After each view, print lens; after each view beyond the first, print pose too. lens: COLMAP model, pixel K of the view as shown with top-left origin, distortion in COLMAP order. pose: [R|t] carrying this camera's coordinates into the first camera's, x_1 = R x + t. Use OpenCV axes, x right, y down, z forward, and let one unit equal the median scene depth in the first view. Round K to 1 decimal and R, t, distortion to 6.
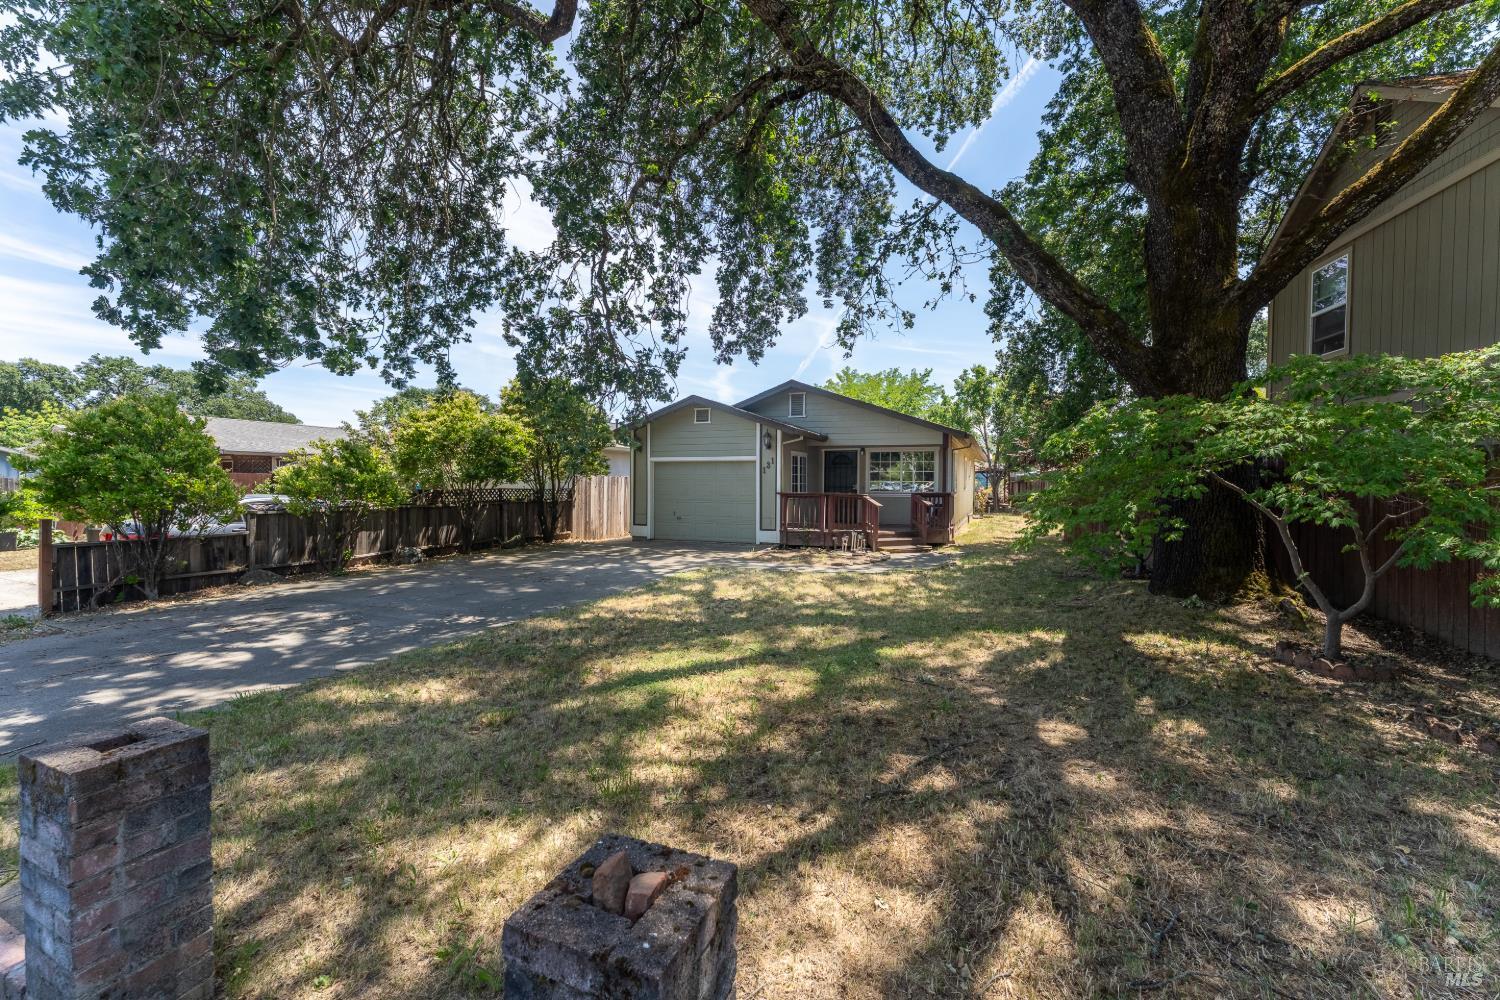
lens RADIAL K [[589.0, 0, 752.7], [0, 589.0, 483.9], [0, 0, 1]] dist [-0.000418, -0.000053]
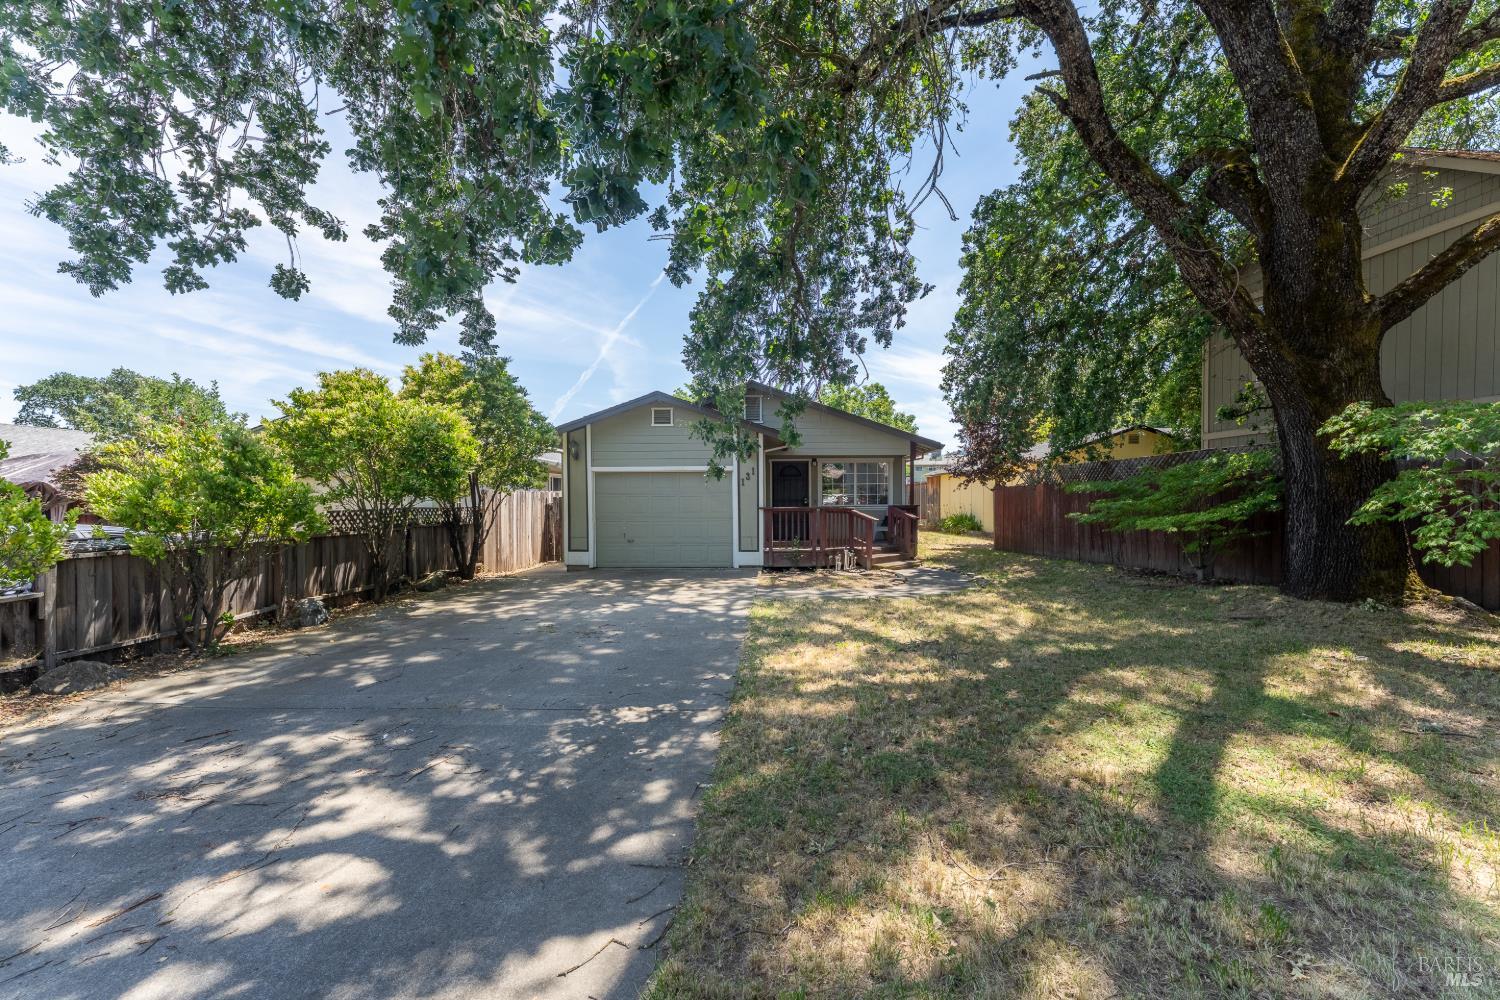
lens RADIAL K [[601.3, 0, 750.0], [0, 601.3, 500.0], [0, 0, 1]] dist [0.001216, 0.000187]
pose [[0.941861, -0.010965, 0.335823, -0.307432], [0.010900, 0.999938, 0.002076, 0.001740], [-0.335825, 0.001705, 0.941923, 0.188730]]
